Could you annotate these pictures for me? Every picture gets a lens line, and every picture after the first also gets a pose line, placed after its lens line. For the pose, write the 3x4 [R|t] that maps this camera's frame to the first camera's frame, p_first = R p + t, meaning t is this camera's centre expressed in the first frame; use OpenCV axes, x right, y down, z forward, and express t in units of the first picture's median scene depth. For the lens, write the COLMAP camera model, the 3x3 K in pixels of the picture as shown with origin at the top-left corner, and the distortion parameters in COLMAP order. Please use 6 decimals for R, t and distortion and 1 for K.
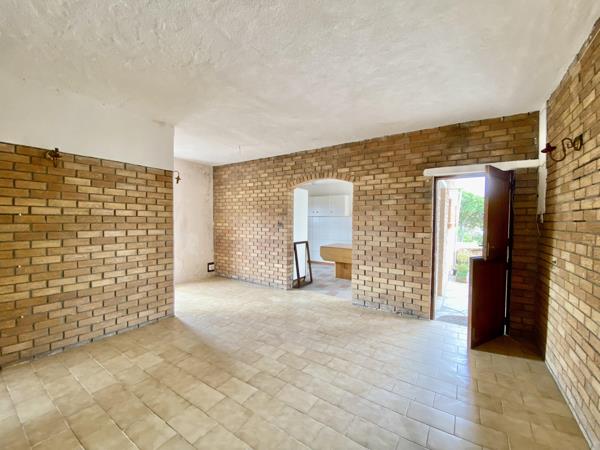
lens RADIAL K [[244.6, 0, 299.5], [0, 244.6, 226.4], [0, 0, 1]] dist [-0.000469, -0.000563]
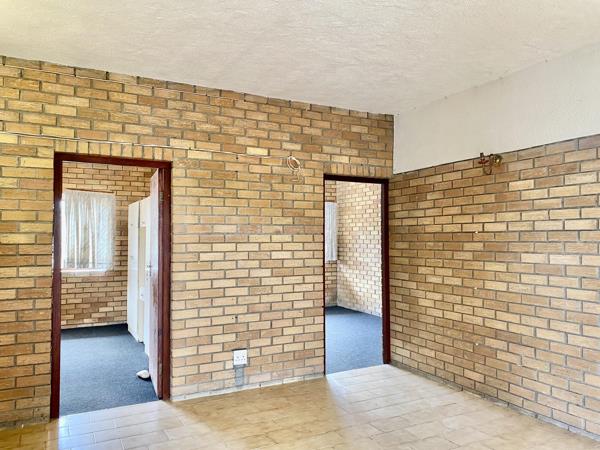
lens RADIAL K [[452.4, 0, 297.3], [0, 452.4, 226.4], [0, 0, 1]] dist [-0.035689, 0.017200]
pose [[-0.467211, -0.032634, -0.883543, 0.608555], [-0.023817, 0.999420, -0.024320, -0.011273], [0.883825, 0.009681, -0.467717, 1.055737]]
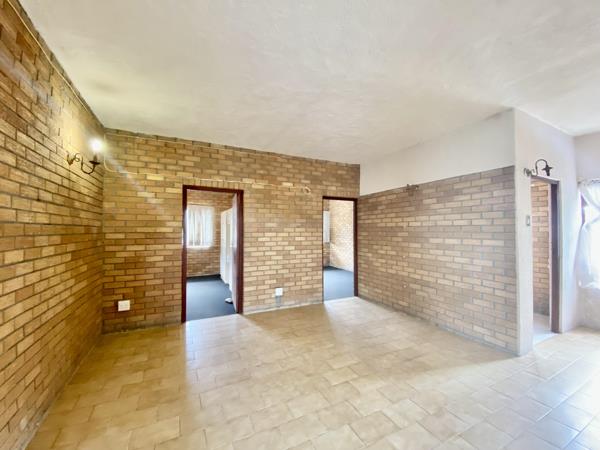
lens RADIAL K [[244.6, 0, 298.2], [0, 244.6, 227.1], [0, 0, 1]] dist [-0.000469, -0.000563]
pose [[-0.502659, -0.021841, -0.864209, 0.653242], [-0.024994, 0.999630, -0.010726, -0.007288], [0.864124, 0.016208, -0.503019, 1.074819]]
